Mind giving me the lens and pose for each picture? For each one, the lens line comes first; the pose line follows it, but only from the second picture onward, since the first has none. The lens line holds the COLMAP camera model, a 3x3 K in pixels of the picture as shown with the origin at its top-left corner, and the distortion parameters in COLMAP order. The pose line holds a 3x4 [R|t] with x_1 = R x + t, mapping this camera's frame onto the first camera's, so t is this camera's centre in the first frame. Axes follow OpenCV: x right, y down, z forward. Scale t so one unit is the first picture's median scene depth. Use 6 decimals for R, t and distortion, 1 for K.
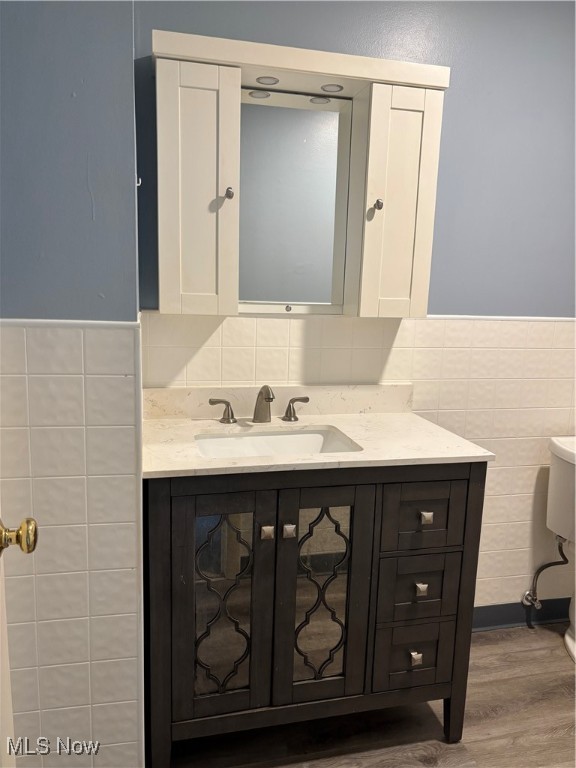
lens RADIAL K [[591.4, 0, 288.4], [0, 591.4, 385.2], [0, 0, 1]] dist [0.030221, -0.046355]
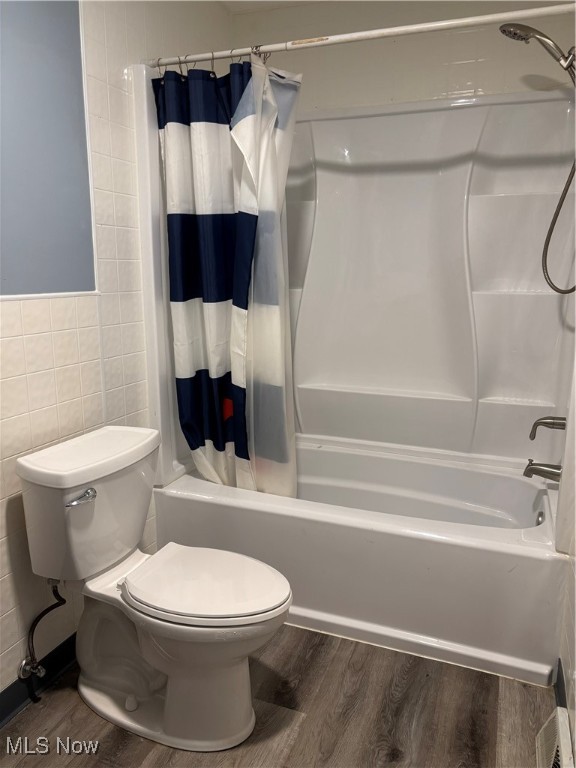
lens RADIAL K [[591.4, 0, 284.5], [0, 591.4, 381.6], [0, 0, 1]] dist [0.030221, -0.046355]
pose [[0.578861, -0.186678, 0.793770, 0.062992], [0.156907, 0.980751, 0.116227, -0.038785], [-0.800188, 0.057269, 0.597009, 0.272850]]
